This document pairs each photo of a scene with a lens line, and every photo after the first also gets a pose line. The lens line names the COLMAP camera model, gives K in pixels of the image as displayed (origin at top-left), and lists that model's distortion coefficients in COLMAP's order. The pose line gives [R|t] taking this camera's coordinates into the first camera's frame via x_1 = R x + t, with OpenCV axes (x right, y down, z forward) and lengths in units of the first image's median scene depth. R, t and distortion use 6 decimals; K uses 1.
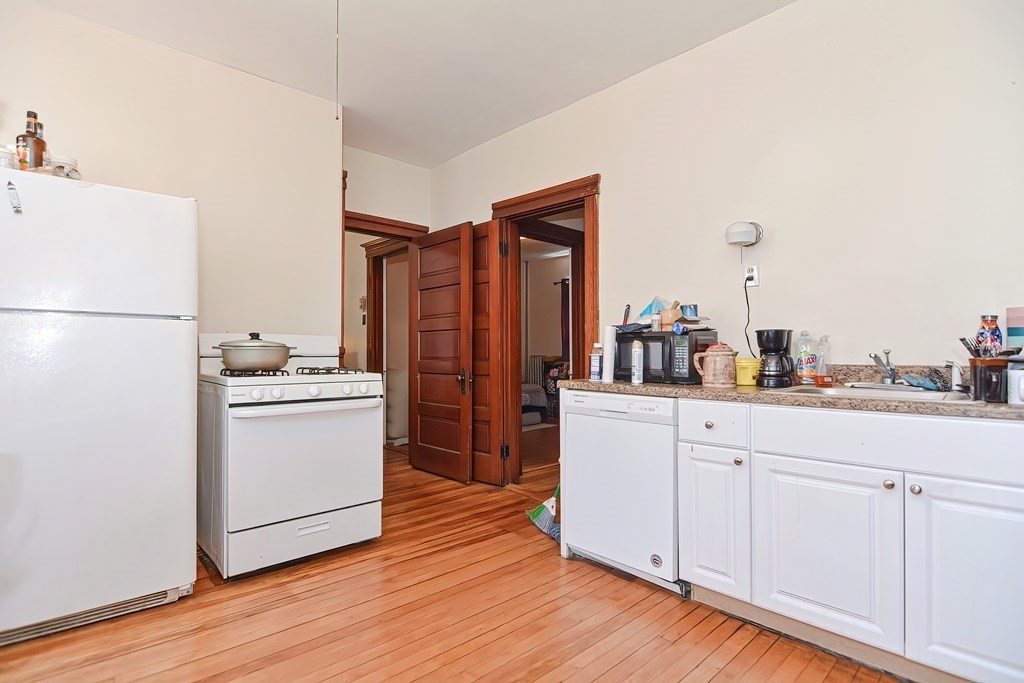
lens RADIAL K [[498.5, 0, 499.2], [0, 498.5, 347.3], [0, 0, 1]] dist [-0.000298, -0.000654]
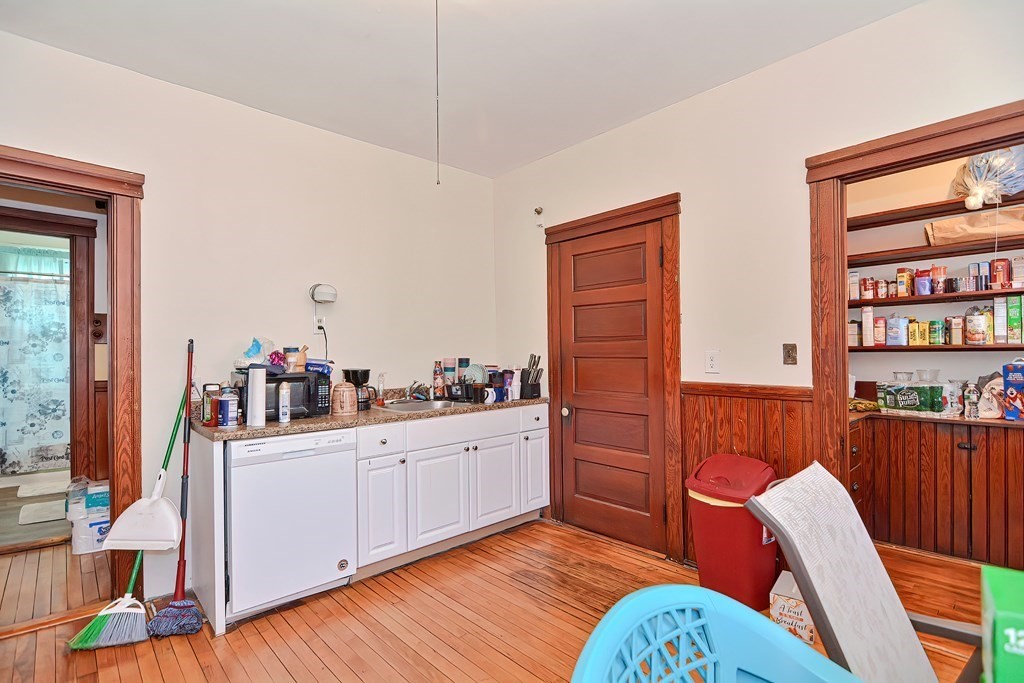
lens RADIAL K [[498.5, 0, 499.2], [0, 498.5, 347.3], [0, 0, 1]] dist [-0.000298, -0.000654]
pose [[0.004397, 0.004858, 0.999979, -0.974887], [0.001654, 0.999987, -0.004866, -0.101271], [-0.999989, 0.001675, 0.004389, 0.669862]]
